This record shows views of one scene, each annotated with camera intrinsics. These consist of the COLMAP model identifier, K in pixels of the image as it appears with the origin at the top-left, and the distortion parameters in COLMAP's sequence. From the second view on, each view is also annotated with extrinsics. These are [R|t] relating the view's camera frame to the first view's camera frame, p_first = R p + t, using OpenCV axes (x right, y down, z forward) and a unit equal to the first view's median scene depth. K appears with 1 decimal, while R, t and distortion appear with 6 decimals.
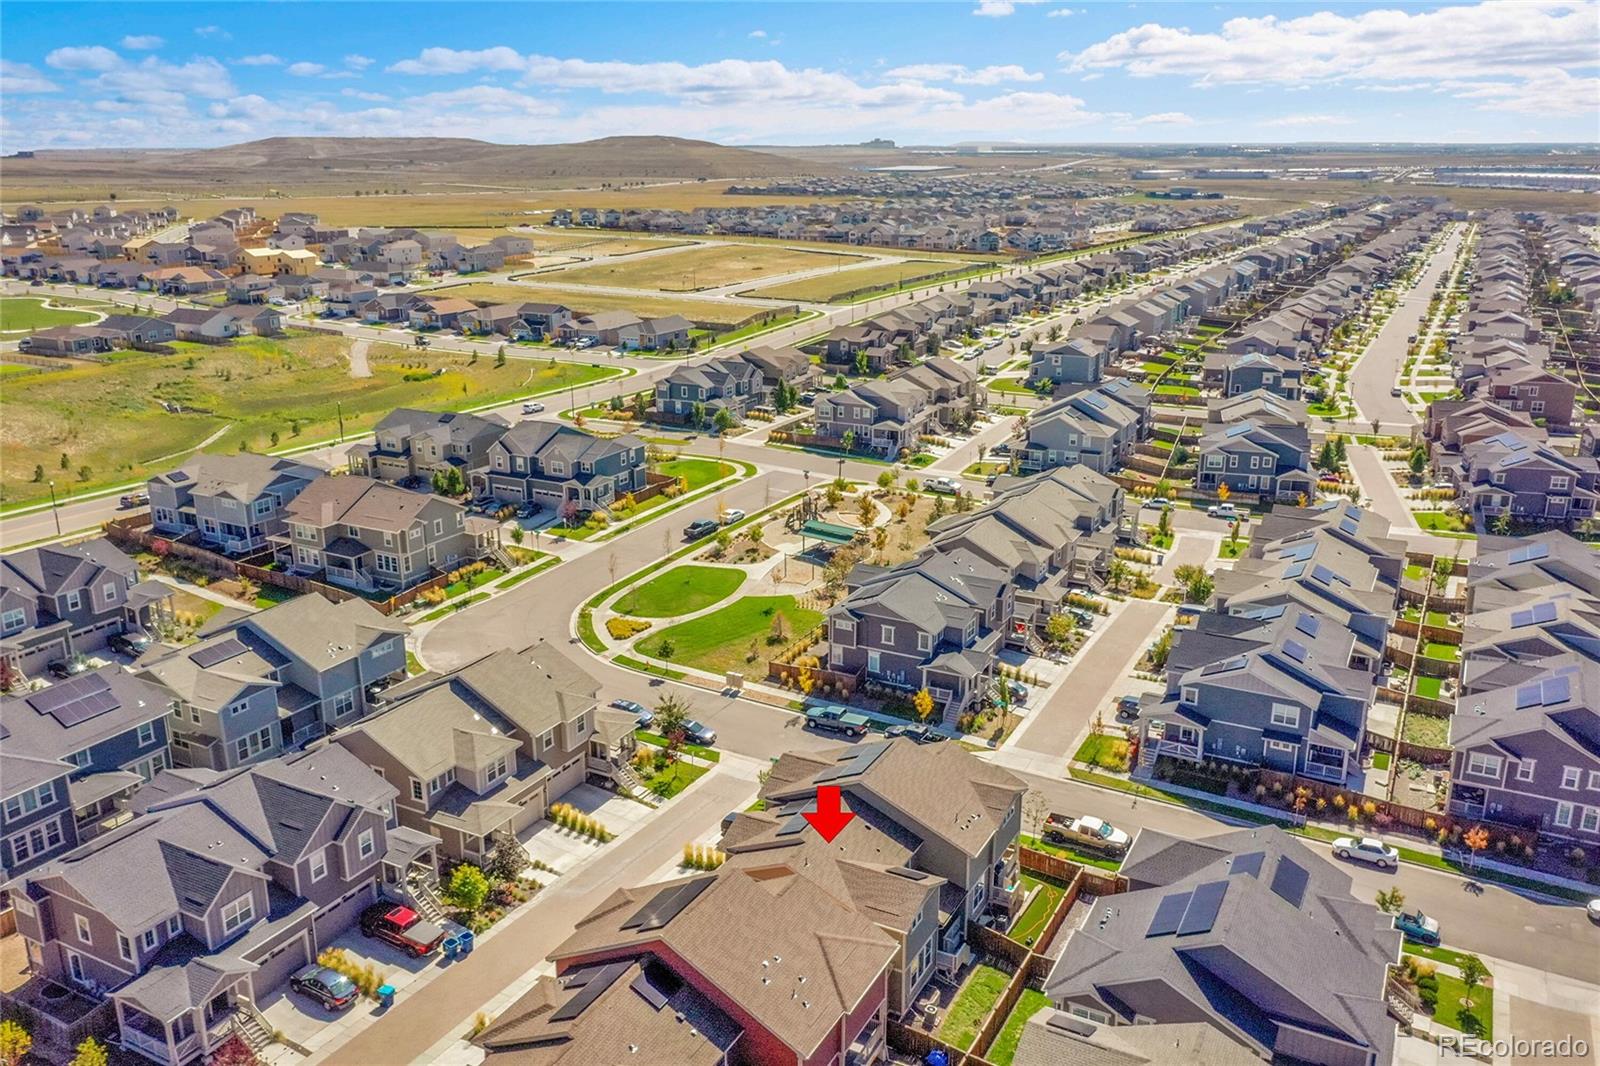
lens RADIAL K [[1266.9, 0, 800.0], [0, 1266.9, 533.0], [0, 0, 1]] dist [0.002123, 0.000136]
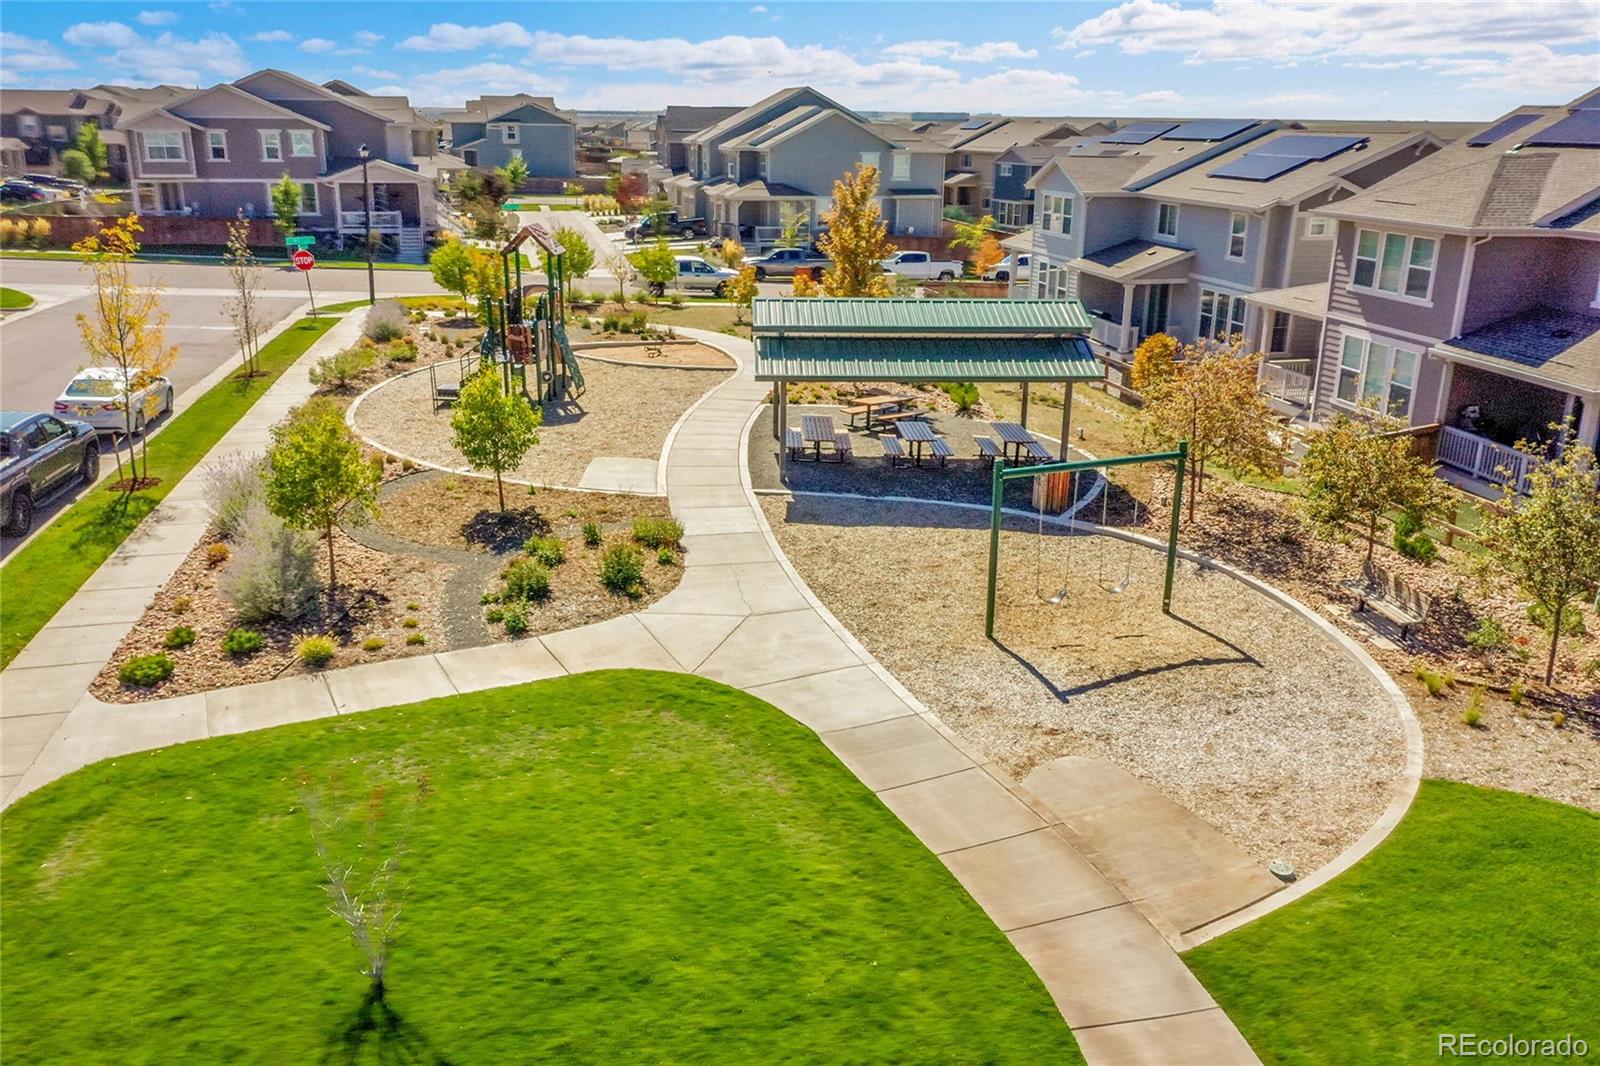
lens RADIAL K [[1266.9, 0, 800.0], [0, 1266.9, 533.0], [0, 0, 1]] dist [0.002123, 0.000136]
pose [[0.769099, -0.196774, 0.608085, -0.107761], [0.181481, 0.979500, 0.087428, 0.008076], [-0.612823, 0.043115, 0.789043, 0.905661]]
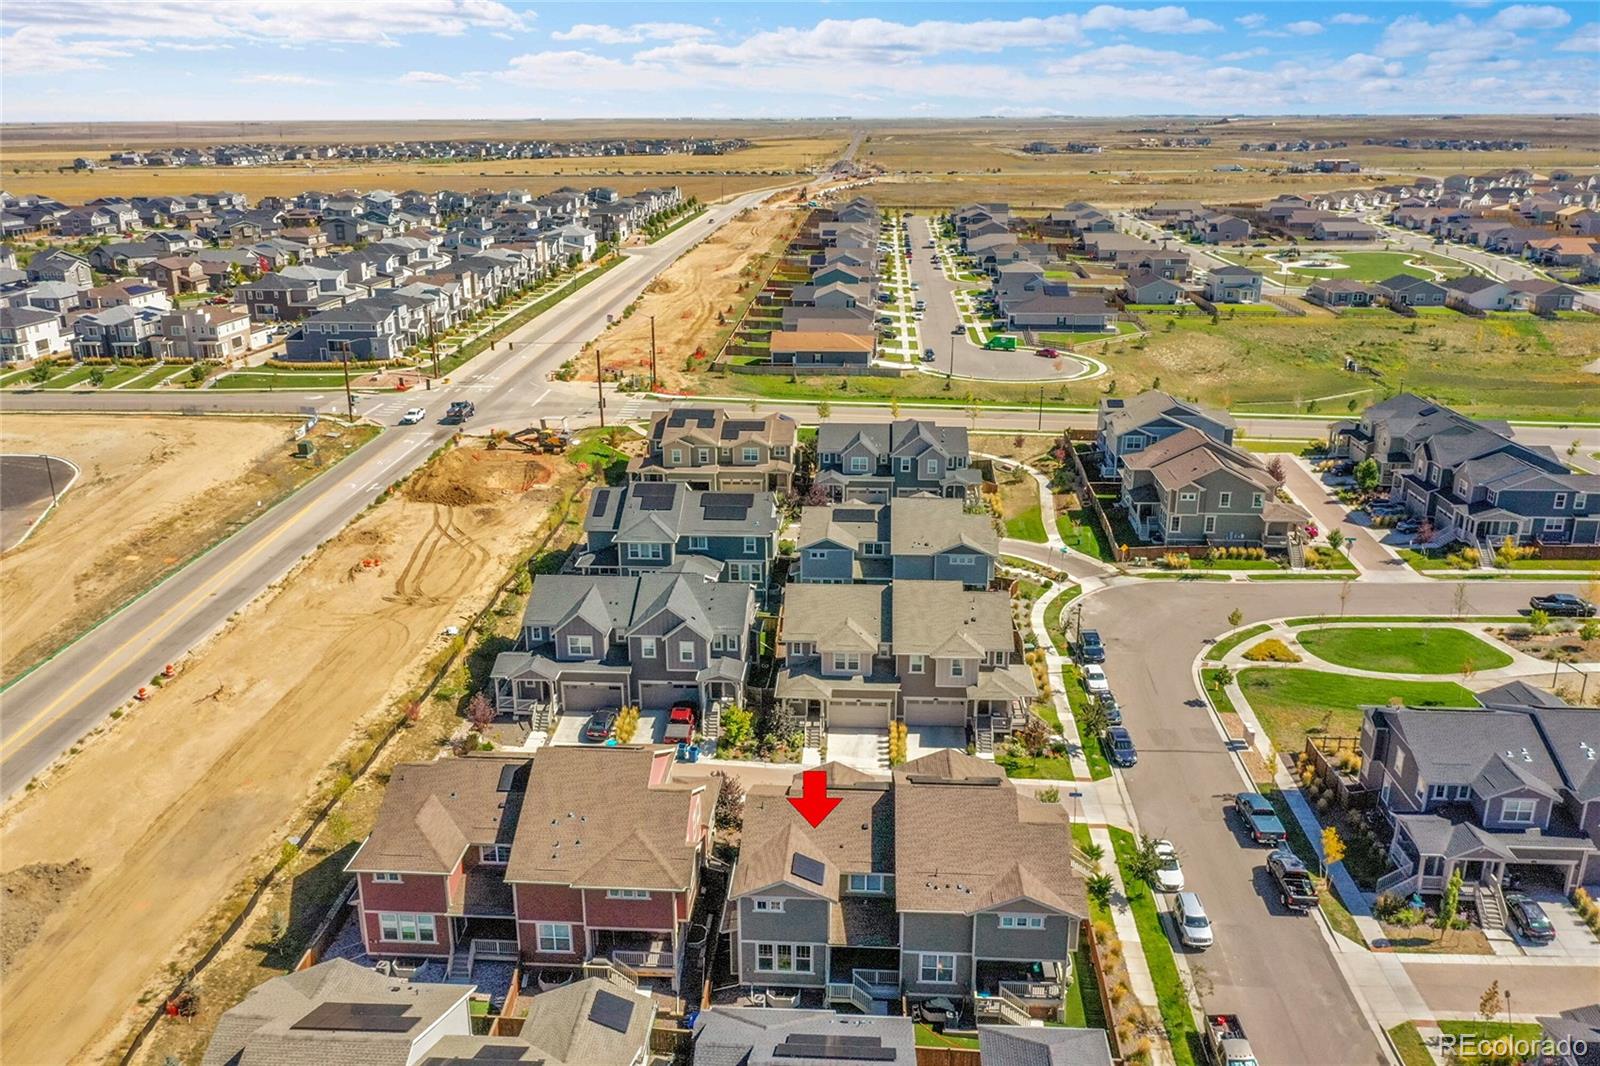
lens RADIAL K [[1266.9, 0, 800.0], [0, 1266.9, 533.0], [0, 0, 1]] dist [0.002123, 0.000136]
pose [[0.411045, 0.281447, -0.867081, 0.425970], [-0.258638, 0.948069, 0.185126, -0.074955], [0.874156, 0.148165, 0.462492, 0.258726]]
